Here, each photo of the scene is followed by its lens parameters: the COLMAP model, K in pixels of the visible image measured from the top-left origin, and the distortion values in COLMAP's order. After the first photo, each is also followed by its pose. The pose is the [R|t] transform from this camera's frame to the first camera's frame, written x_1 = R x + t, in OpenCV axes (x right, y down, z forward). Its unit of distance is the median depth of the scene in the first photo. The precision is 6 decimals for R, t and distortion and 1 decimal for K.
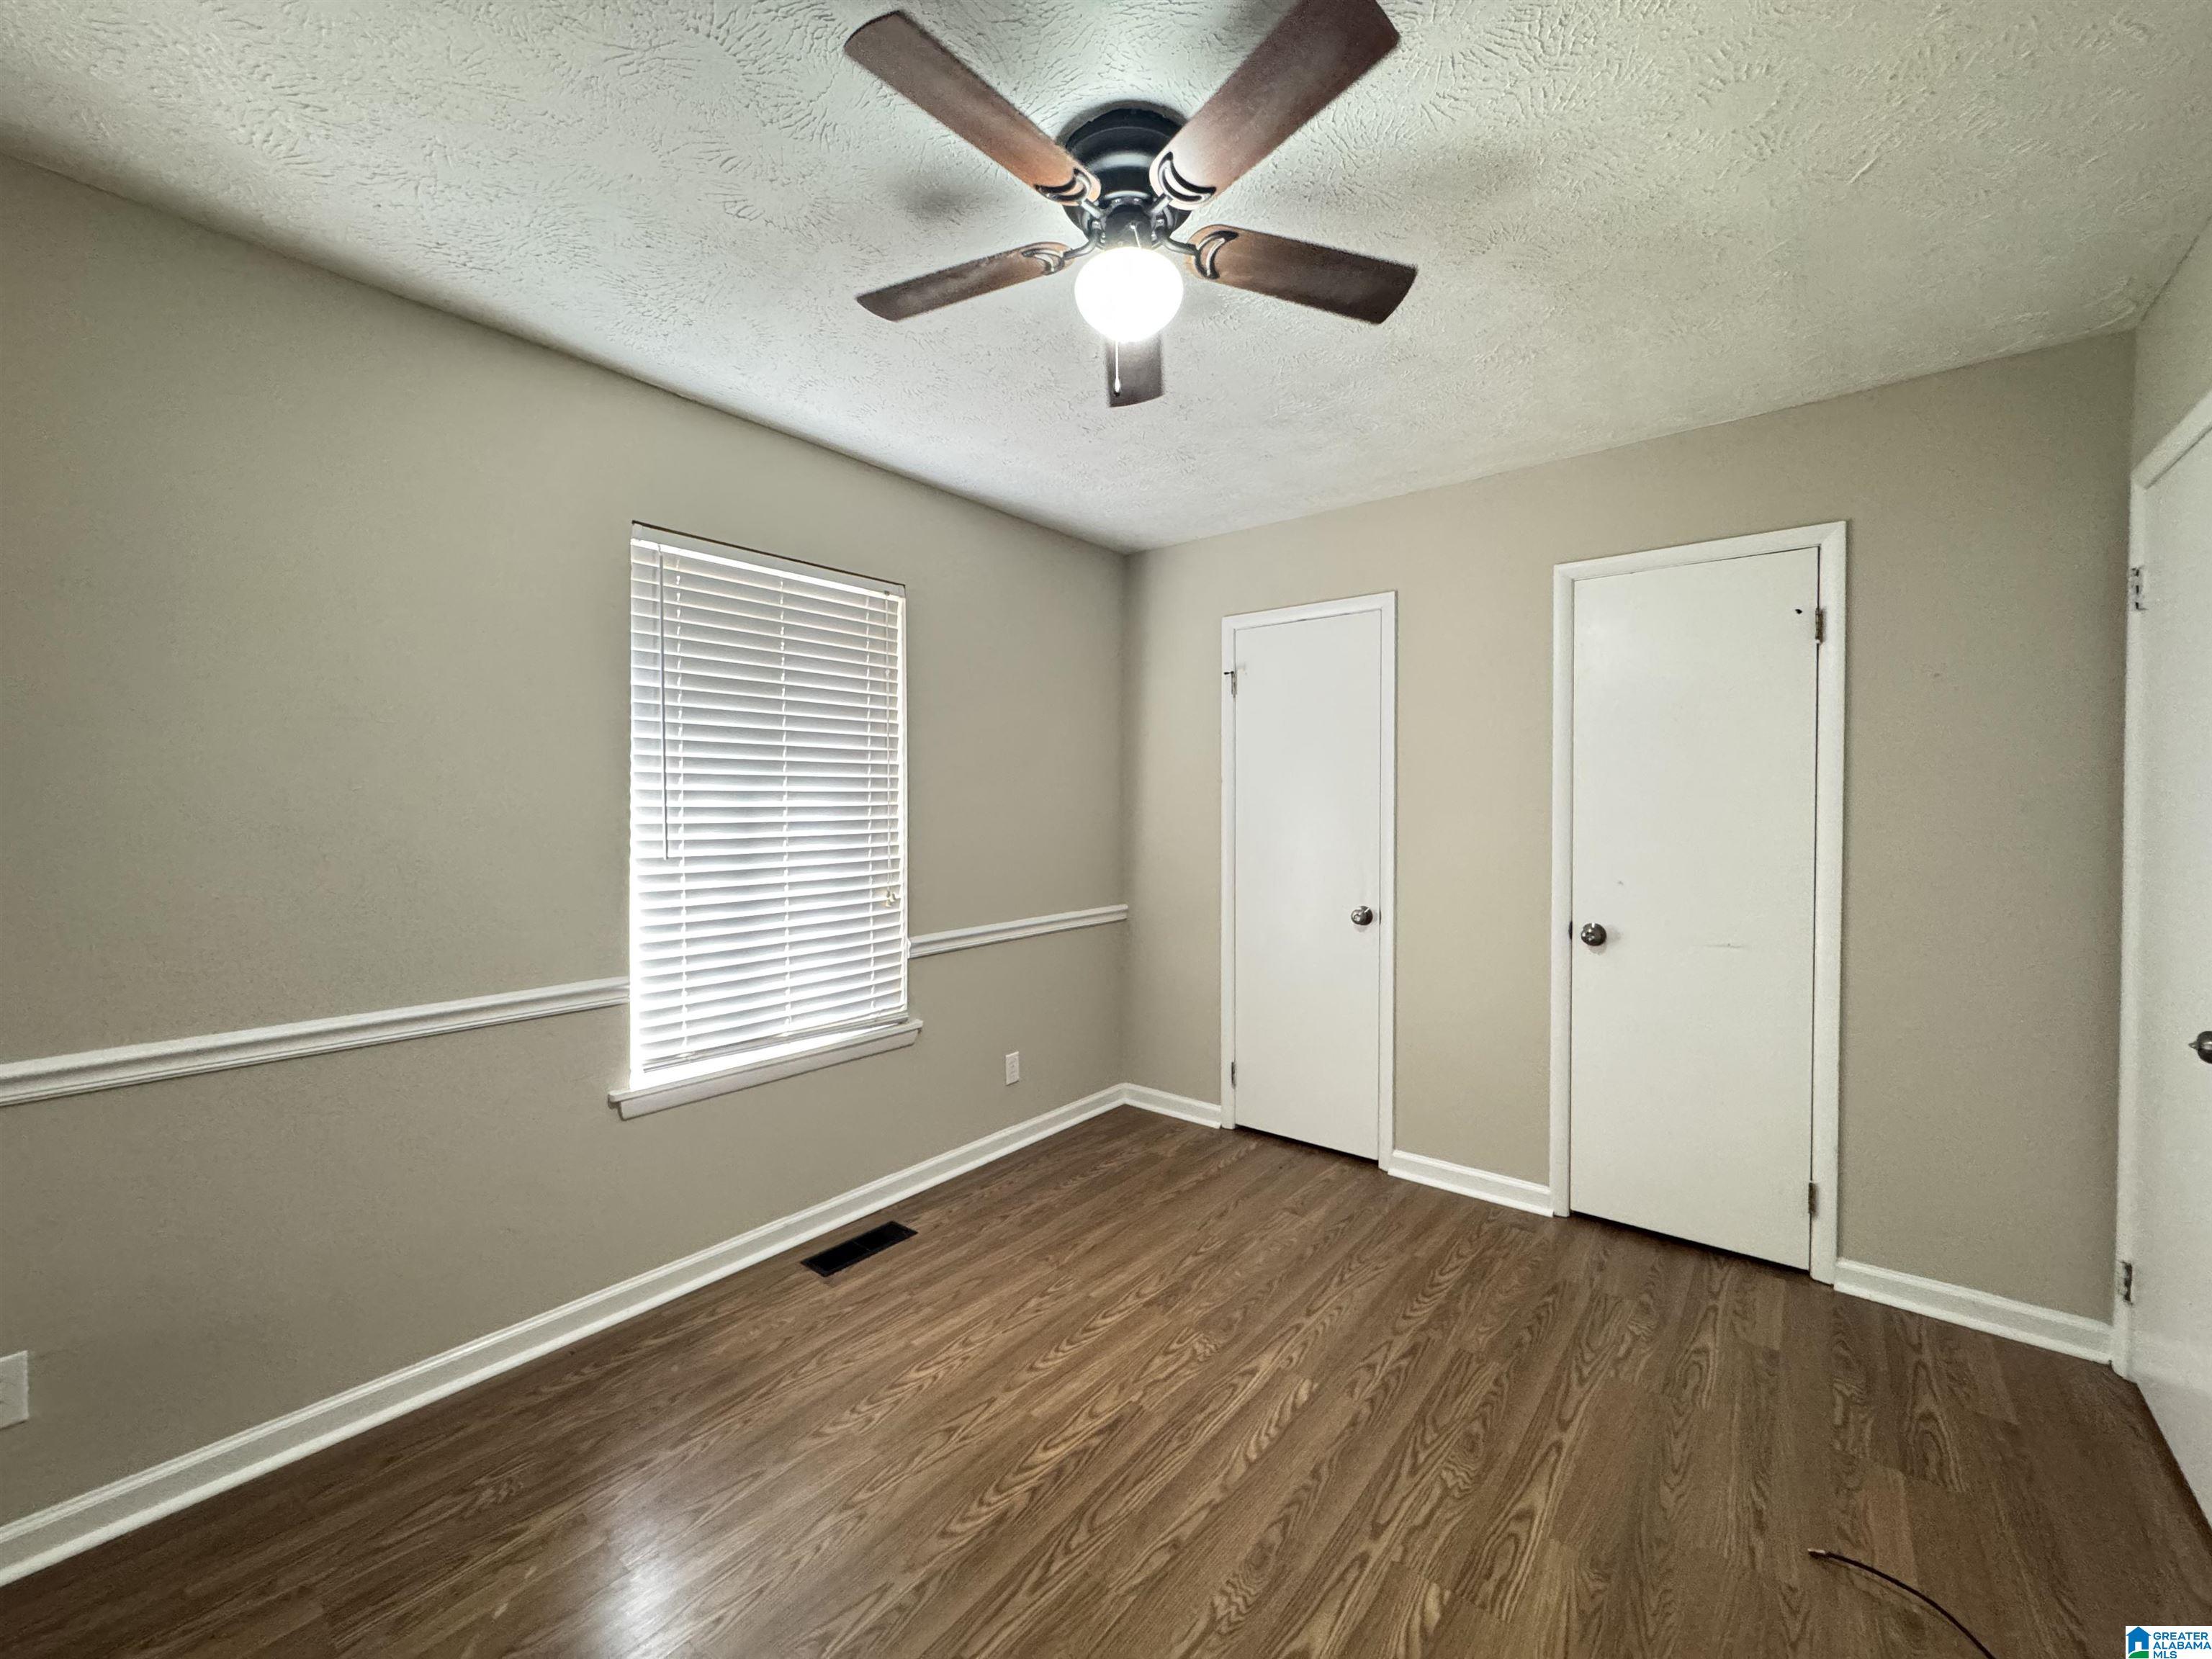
lens RADIAL K [[884.9, 0, 1103.8], [0, 884.9, 826.5], [0, 0, 1]] dist [-0.004819, 0.000677]
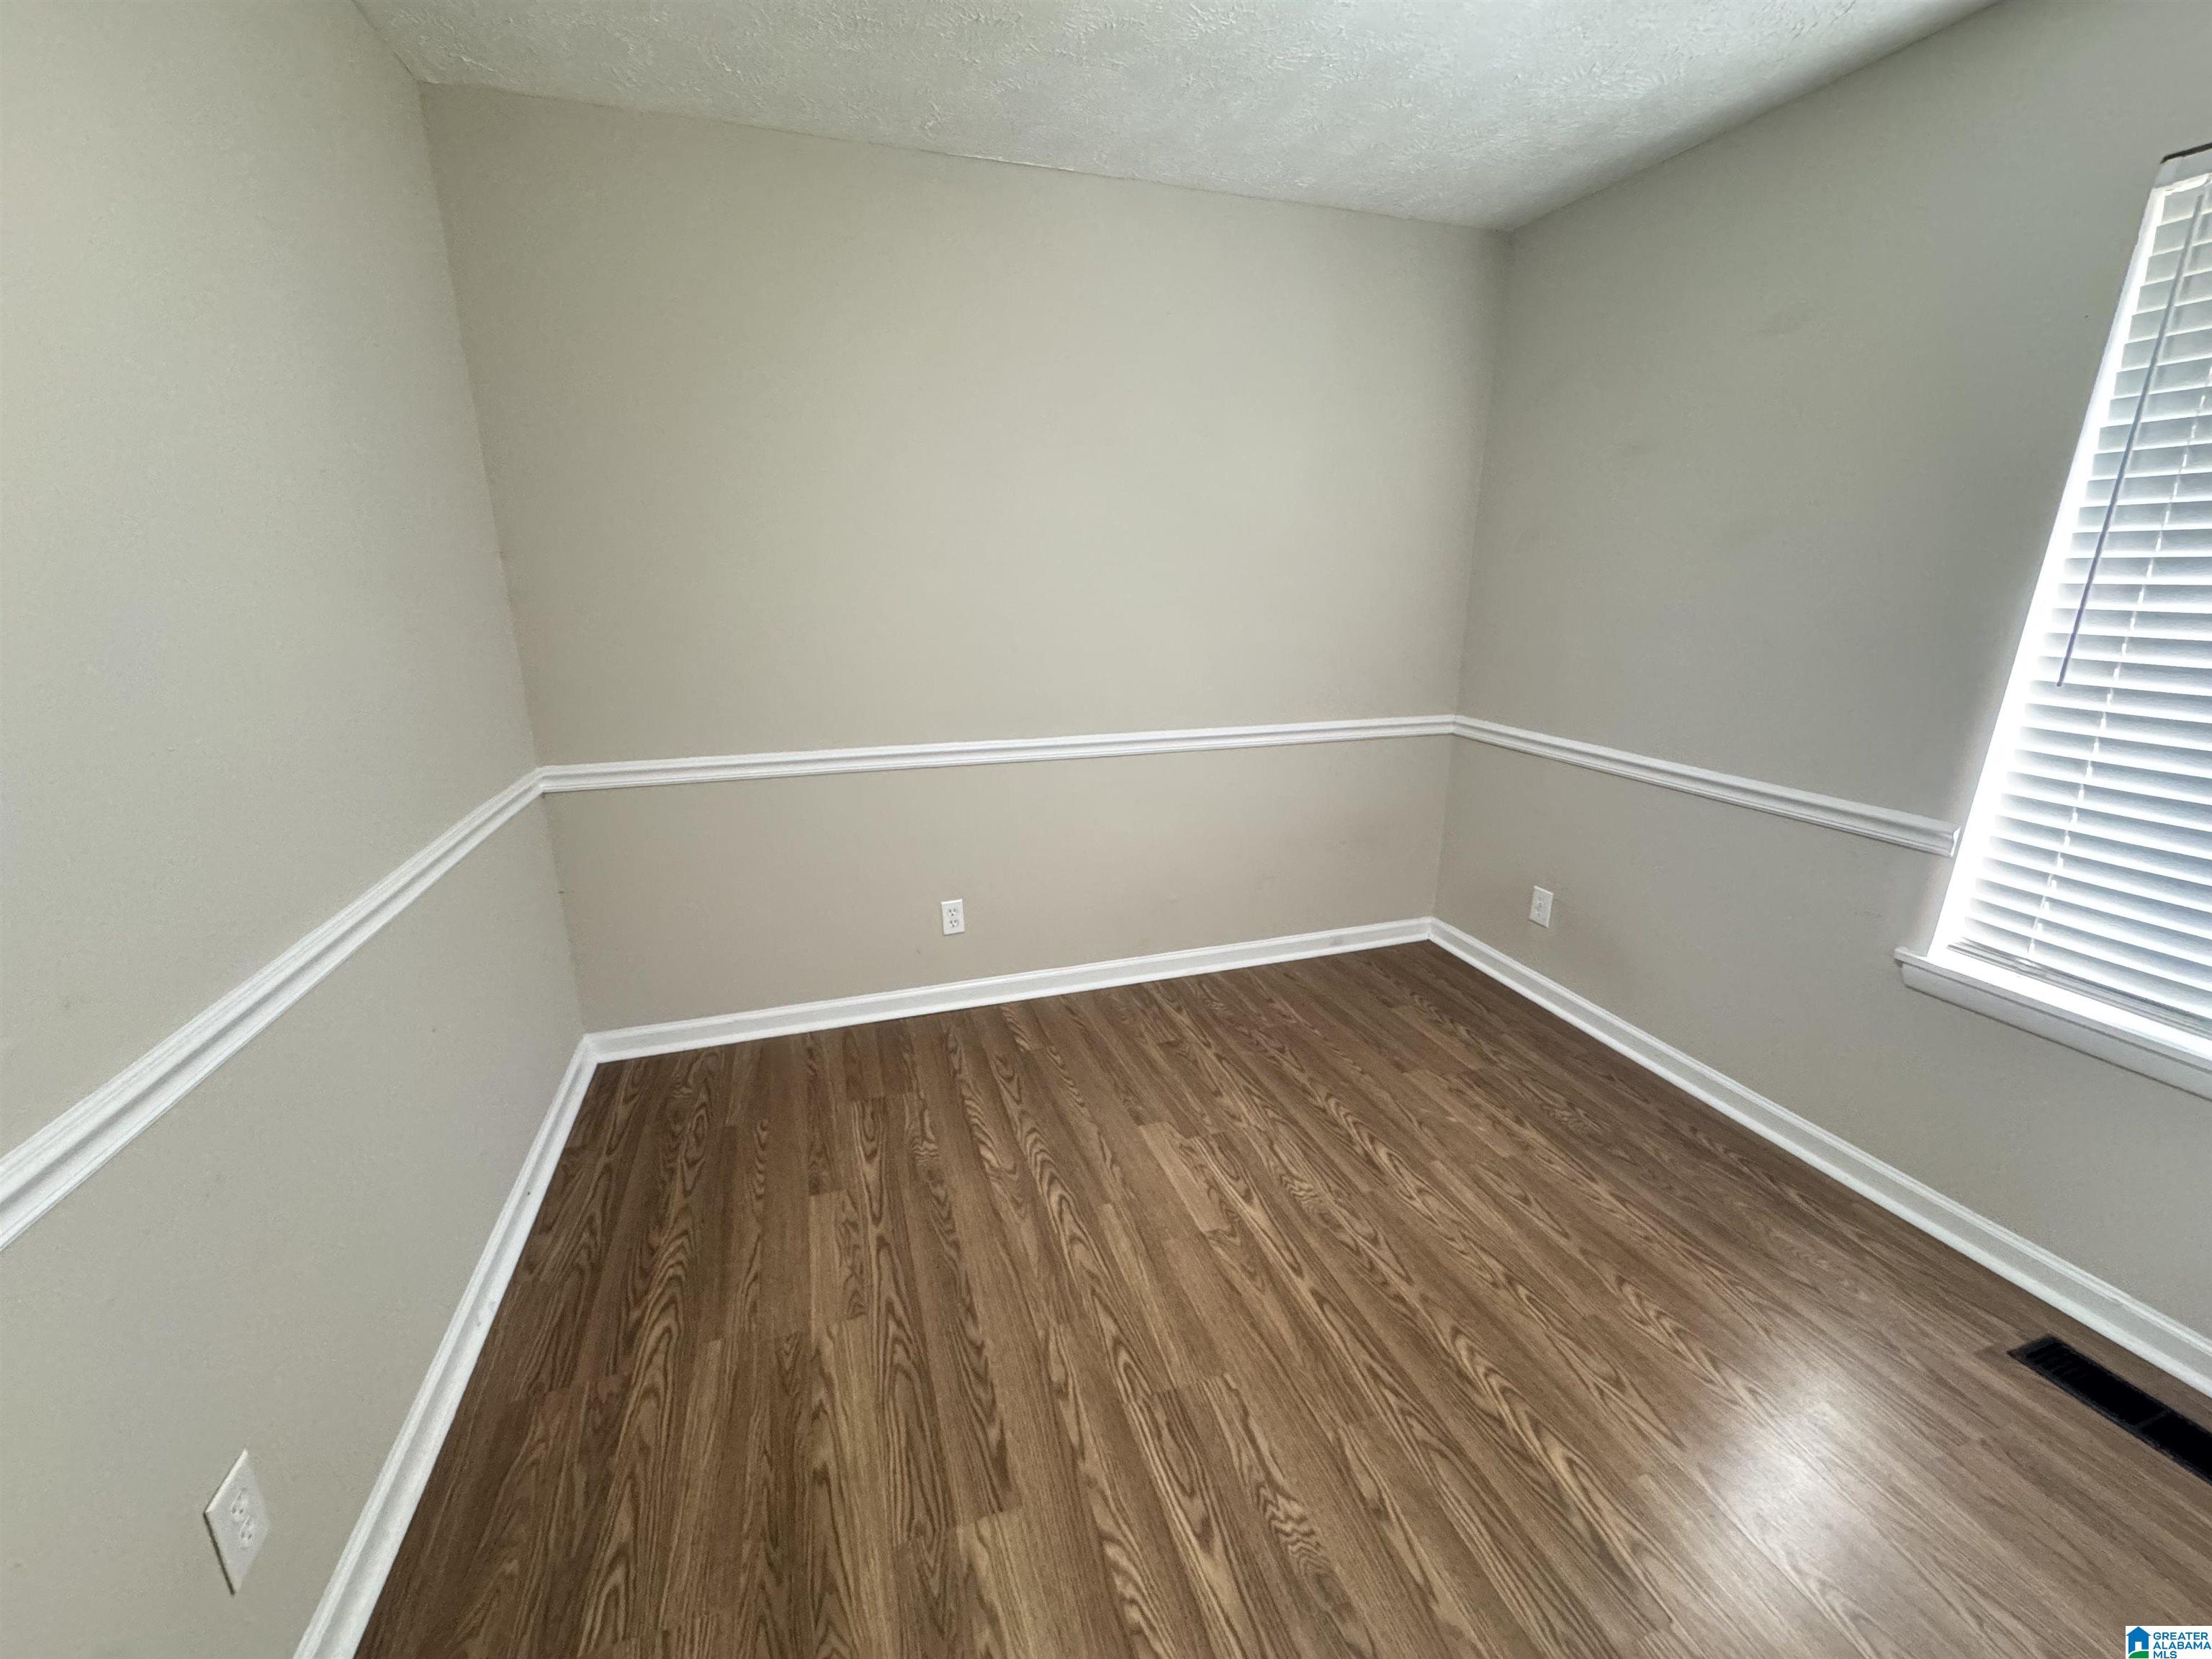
lens RADIAL K [[884.9, 0, 1103.8], [0, 884.9, 826.5], [0, 0, 1]] dist [-0.004819, 0.000677]
pose [[-0.538970, 0.233532, -0.809305, 0.735461], [-0.022418, 0.956481, 0.290931, -0.062076], [0.842027, 0.174946, -0.510279, 1.056810]]
